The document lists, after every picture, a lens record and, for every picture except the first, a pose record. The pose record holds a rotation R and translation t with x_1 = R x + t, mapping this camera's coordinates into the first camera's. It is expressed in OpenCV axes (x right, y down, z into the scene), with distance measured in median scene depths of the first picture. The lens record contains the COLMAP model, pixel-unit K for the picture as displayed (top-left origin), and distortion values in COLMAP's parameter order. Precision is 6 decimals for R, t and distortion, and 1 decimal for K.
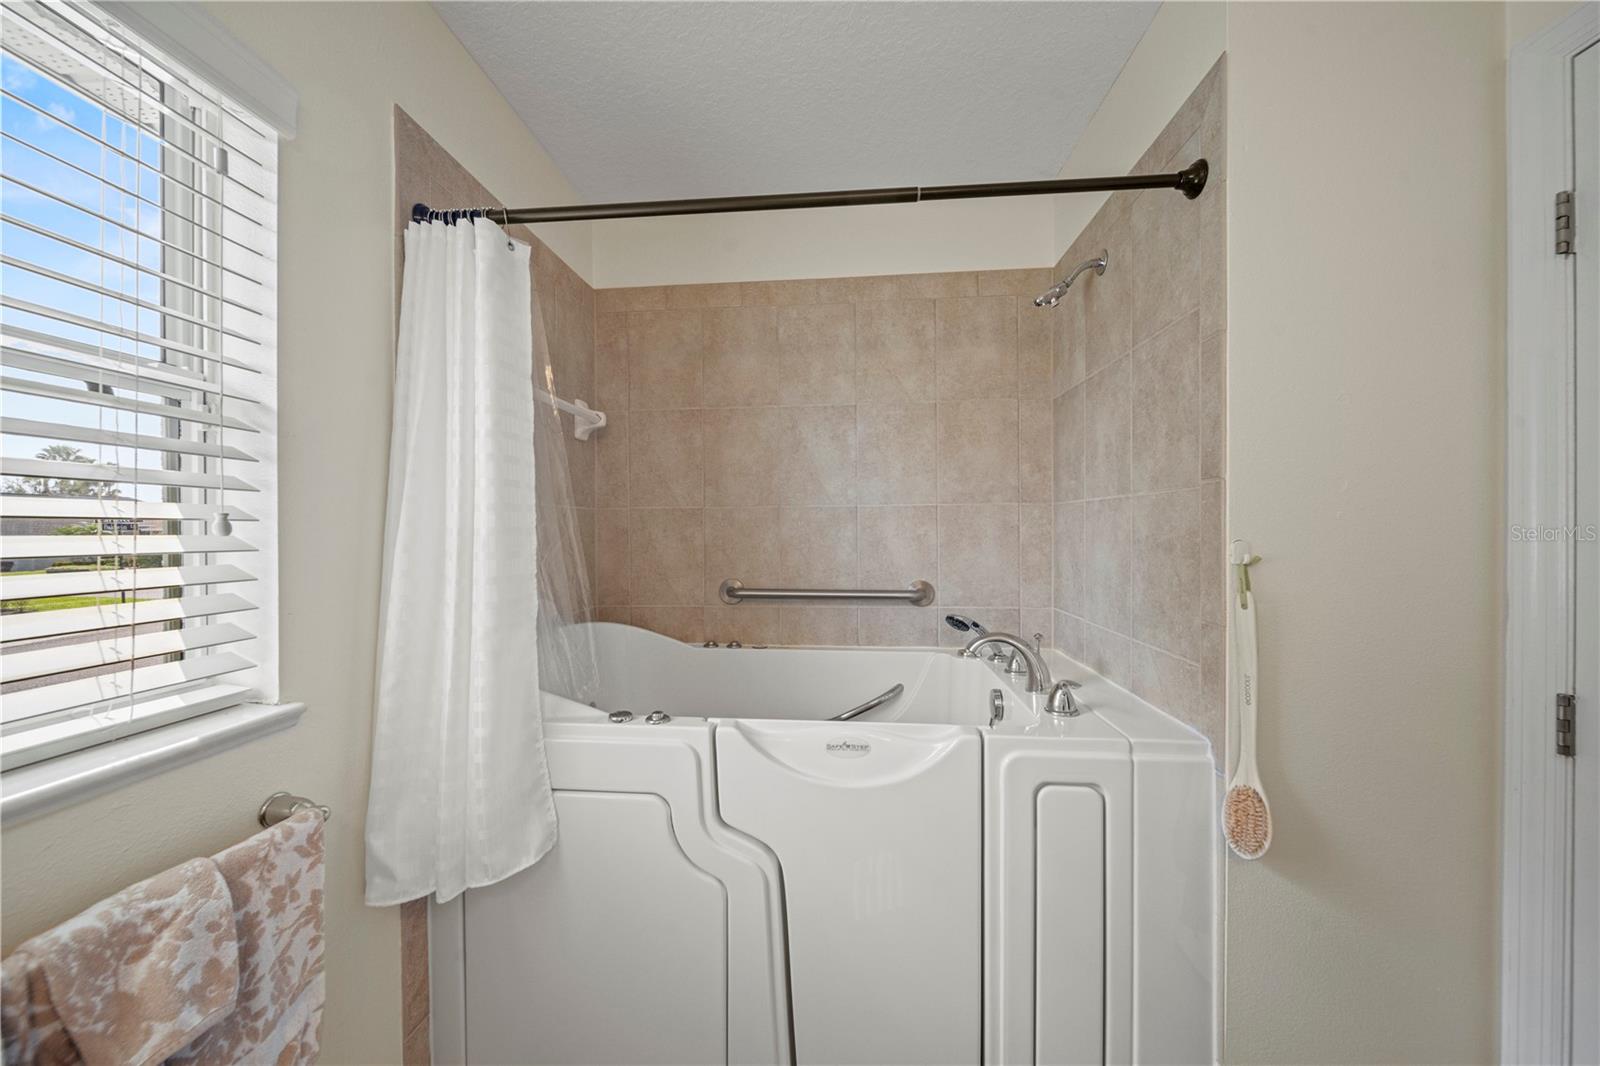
lens RADIAL K [[573.7, 0, 794.8], [0, 573.7, 533.0], [0, 0, 1]] dist [-0.001688, -0.001668]
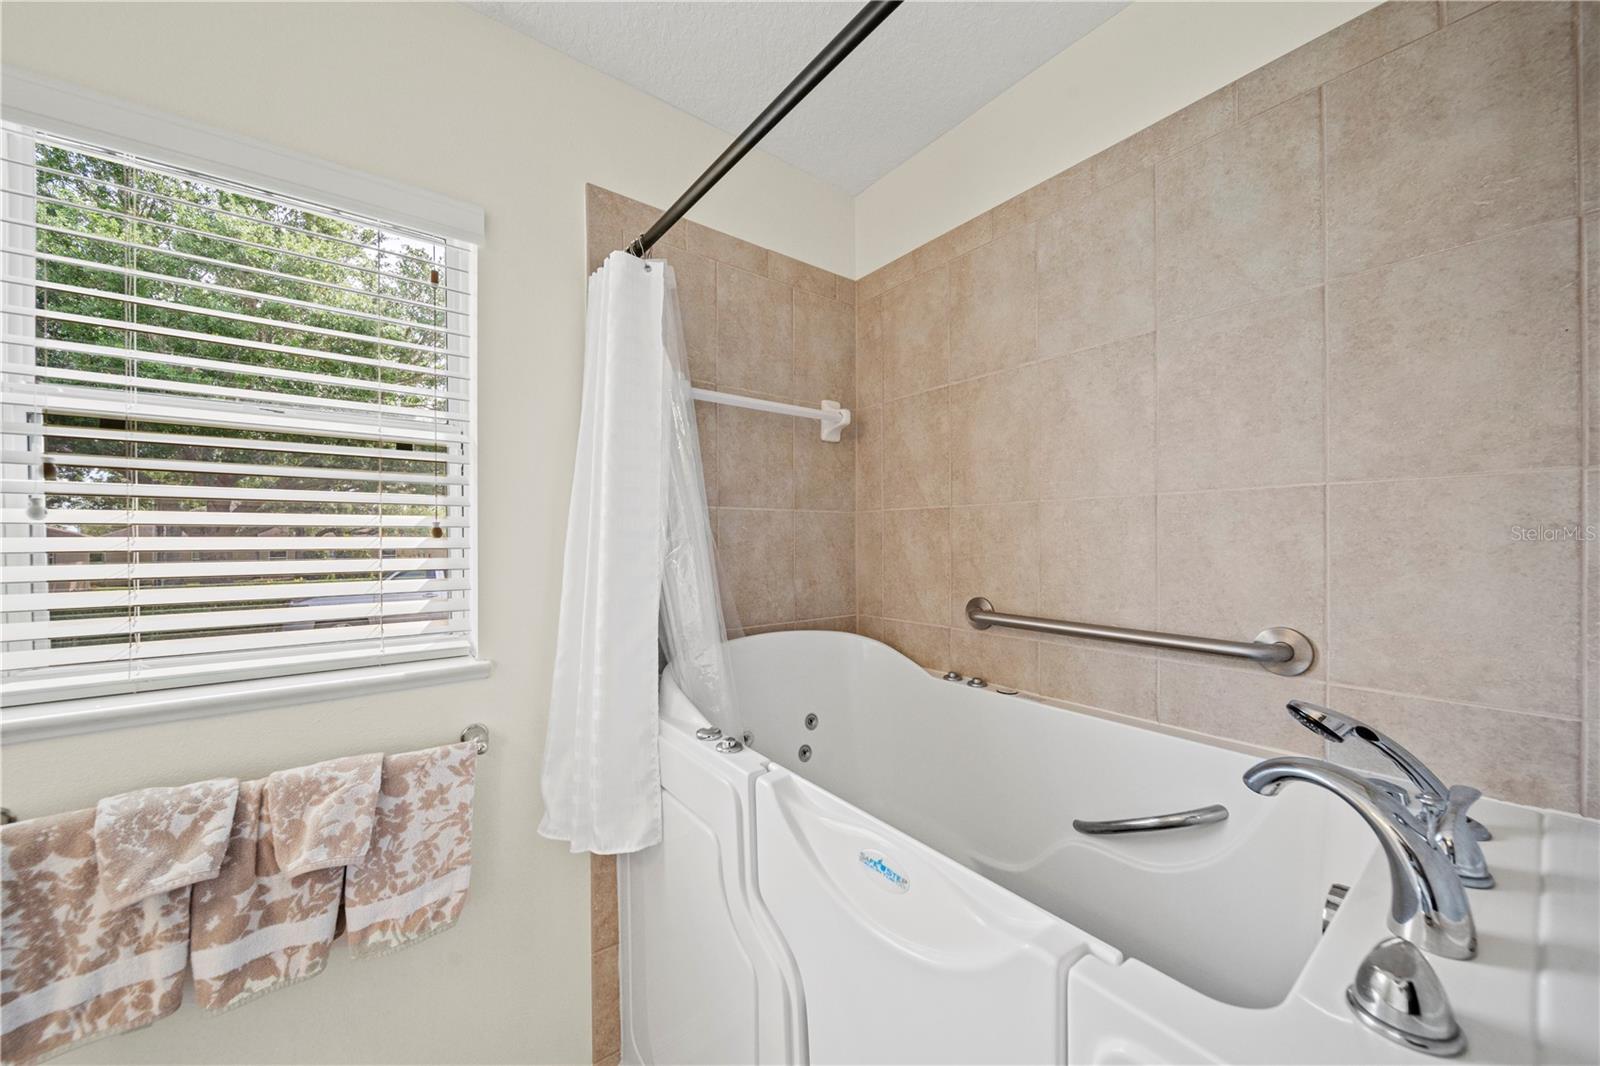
lens RADIAL K [[573.7, 0, 798.8], [0, 573.7, 542.6], [0, 0, 1]] dist [-0.001688, -0.001668]
pose [[0.677738, 0.008437, -0.735255, 0.309006], [-0.004127, 0.999962, 0.007671, 0.001346], [0.735292, -0.002165, 0.677747, 0.307158]]
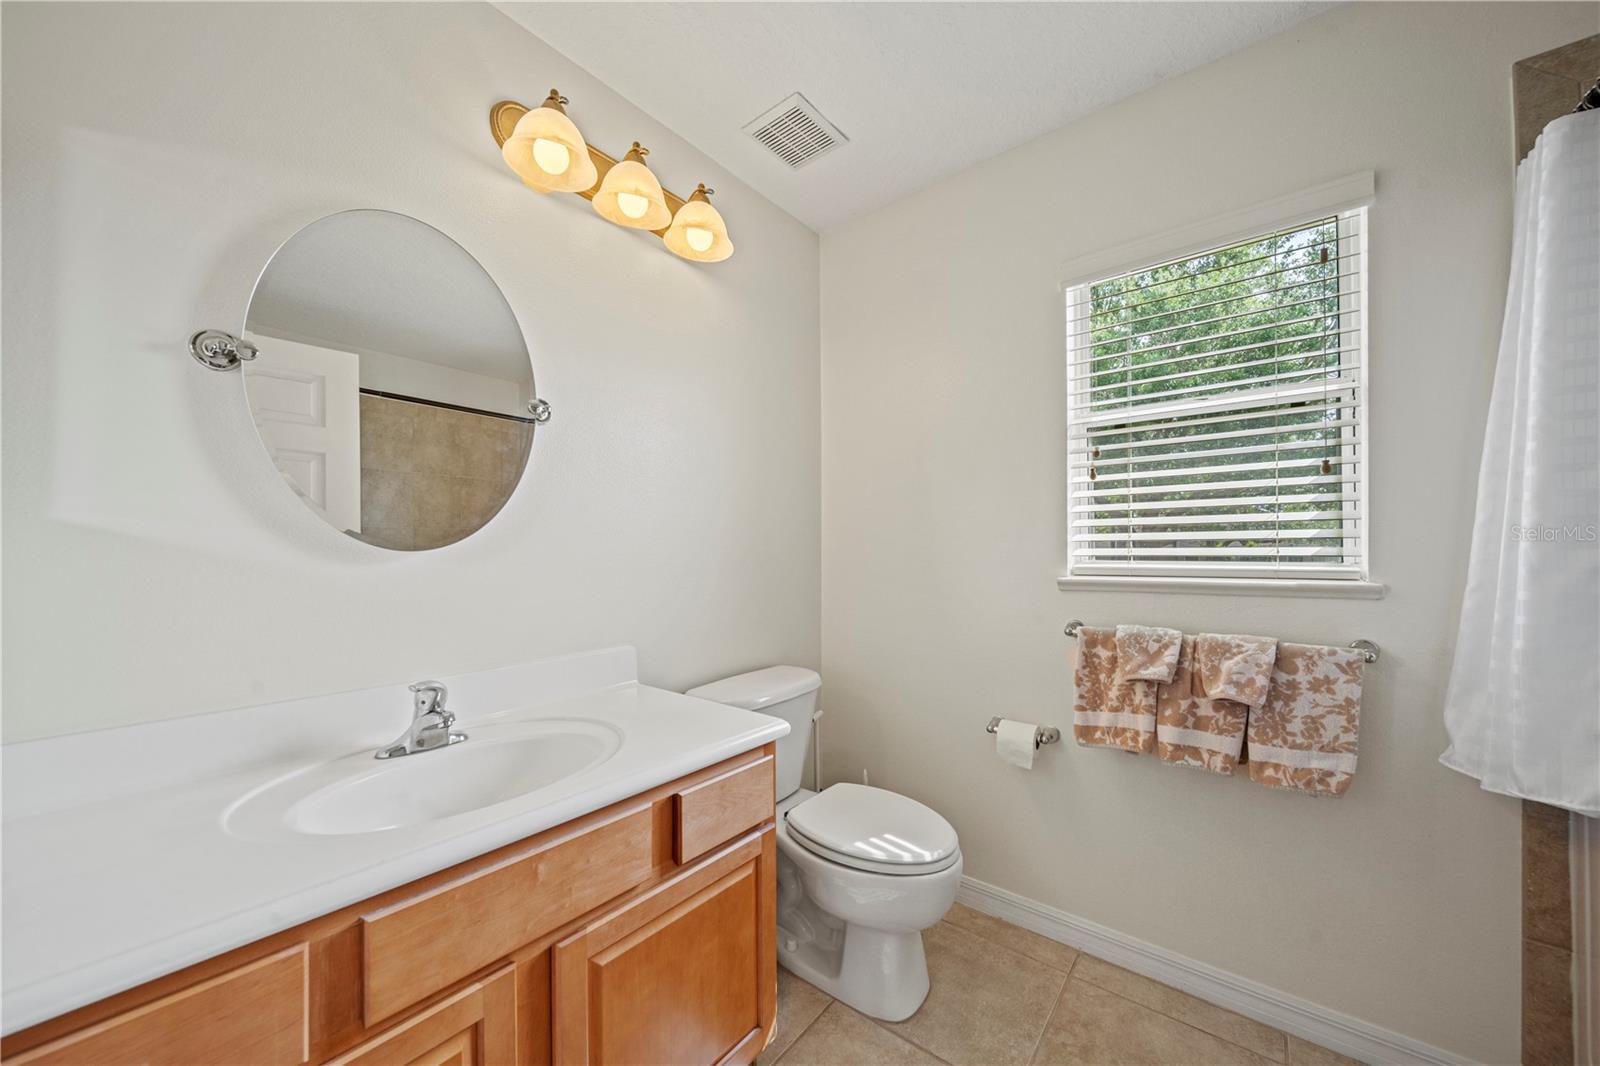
lens RADIAL K [[573.7, 0, 809.8], [0, 573.7, 549.2], [0, 0, 1]] dist [-0.001688, -0.001668]
pose [[-0.549578, 0.000923, -0.835442, 0.568953], [-0.001061, 0.999998, 0.001802, 0.102524], [0.835441, 0.001877, -0.549576, 0.289813]]
